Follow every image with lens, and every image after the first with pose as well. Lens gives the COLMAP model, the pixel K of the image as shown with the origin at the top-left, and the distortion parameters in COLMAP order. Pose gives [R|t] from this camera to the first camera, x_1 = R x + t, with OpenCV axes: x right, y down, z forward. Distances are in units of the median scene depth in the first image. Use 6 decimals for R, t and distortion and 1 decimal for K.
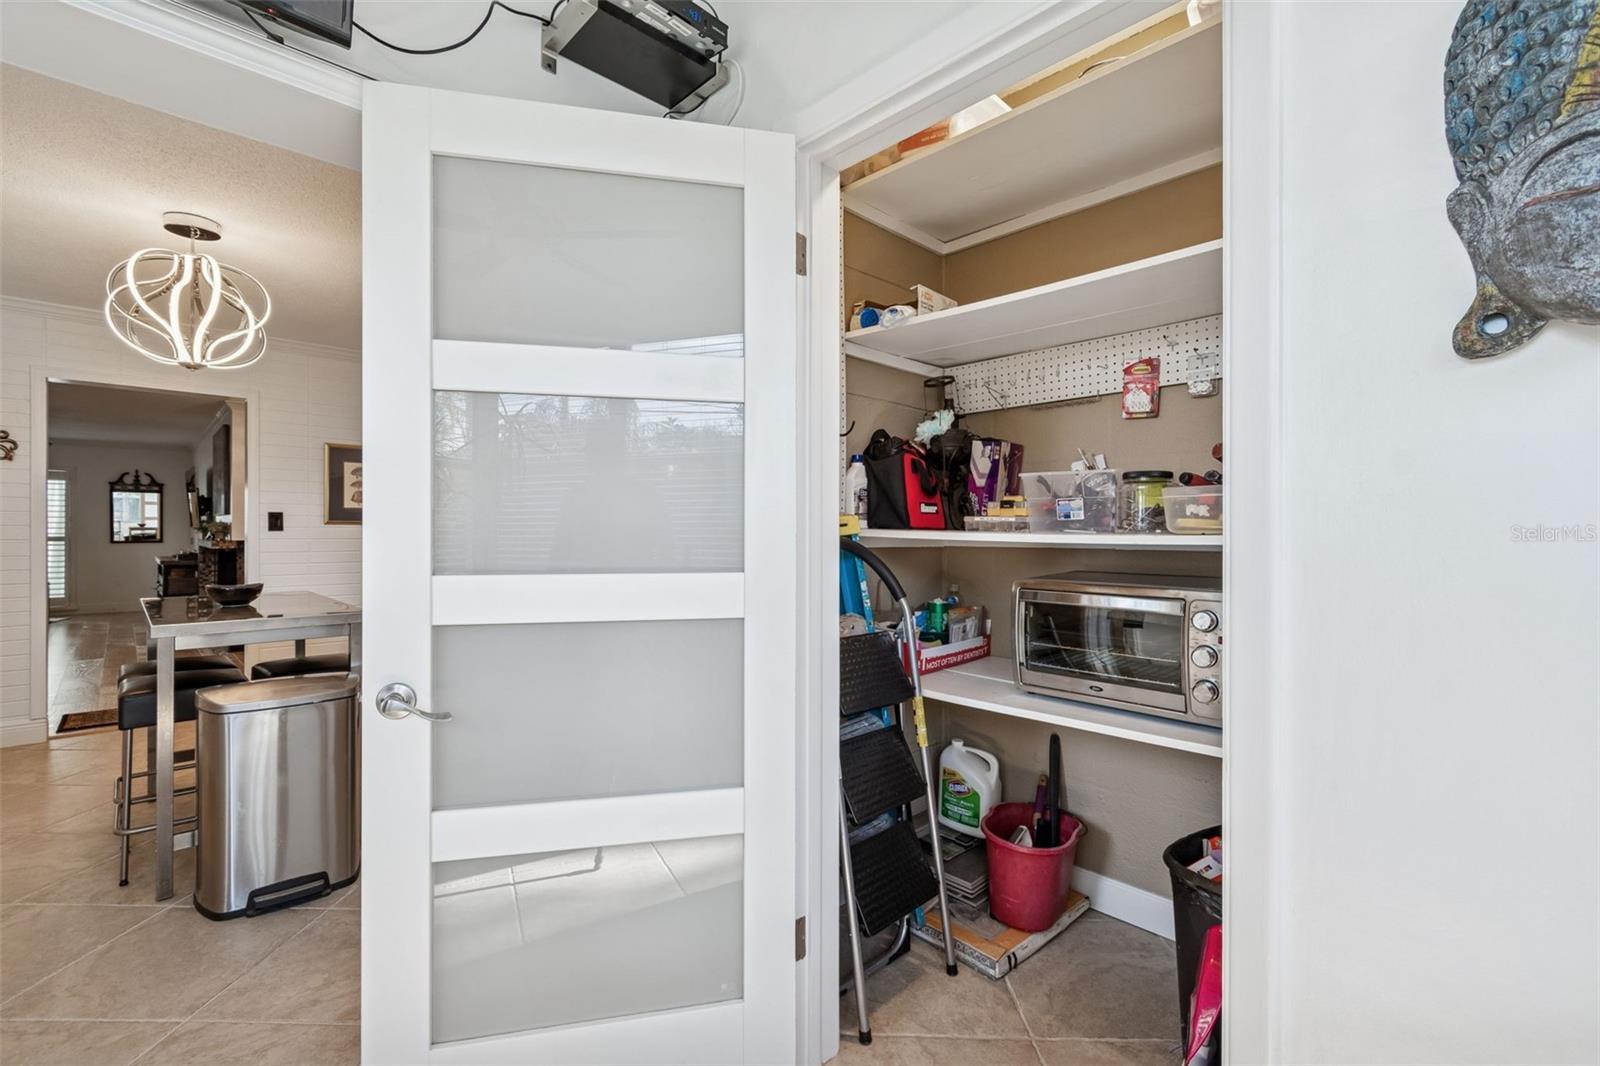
lens RADIAL K [[720.3, 0, 804.0], [0, 720.3, 533.5], [0, 0, 1]] dist [0.001690, 0.000374]
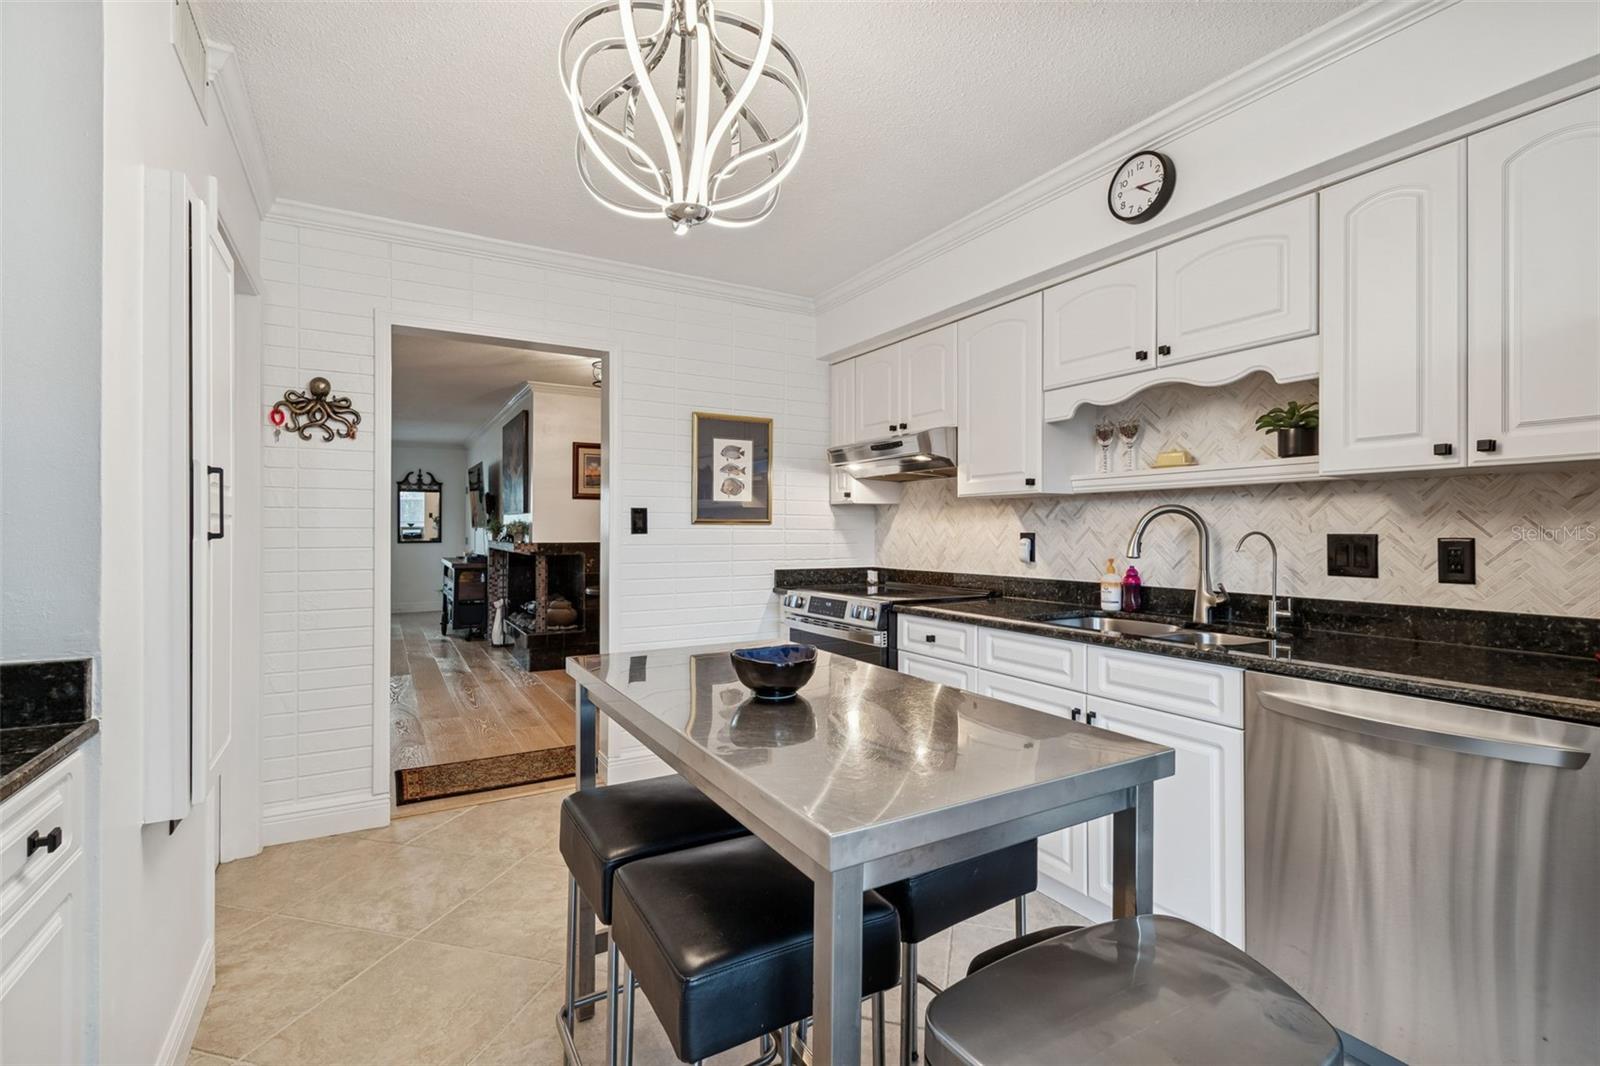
lens RADIAL K [[720.3, 0, 795.5], [0, 720.3, 524.7], [0, 0, 1]] dist [0.001690, 0.000374]
pose [[0.973025, -0.005997, -0.230621, -0.274549], [0.004784, 0.999972, -0.005820, -0.005296], [0.230649, 0.004560, 0.973026, 0.219687]]
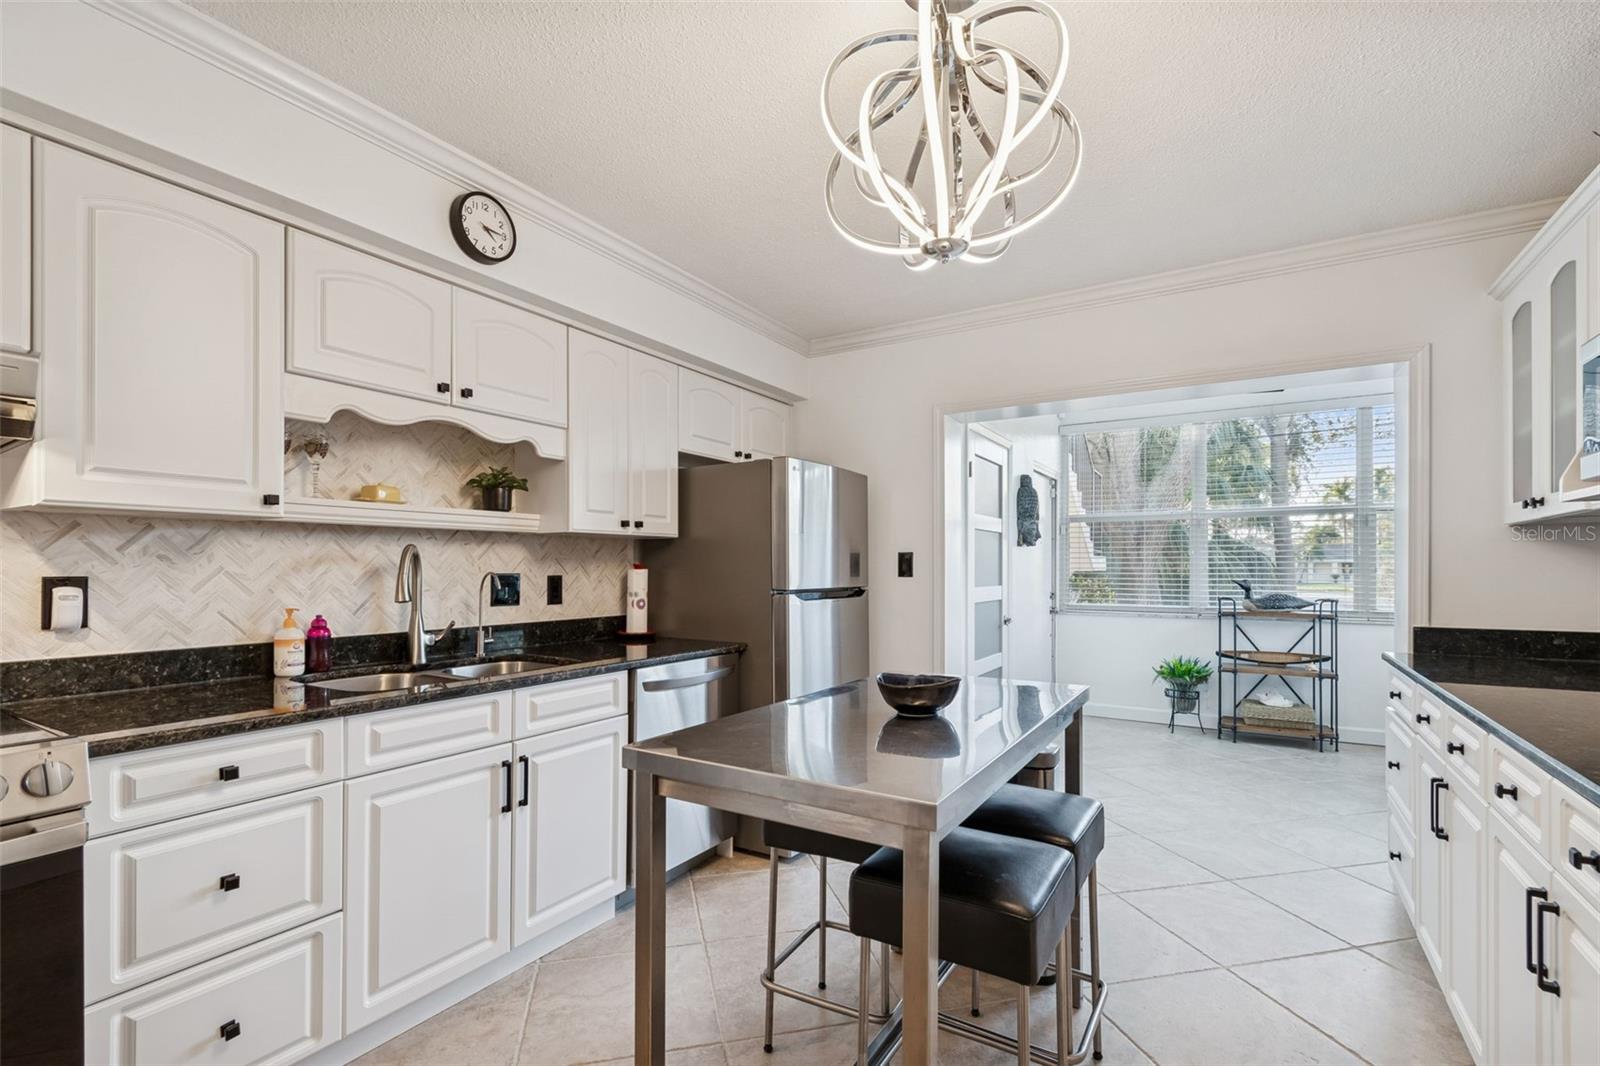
lens RADIAL K [[720.3, 0, 806.6], [0, 720.3, 569.8], [0, 0, 1]] dist [0.001690, 0.000374]
pose [[-0.271416, -0.006456, 0.962440, -0.821433], [-0.003464, 0.999978, 0.005731, -0.008587], [-0.962456, -0.001778, -0.271433, 0.814288]]
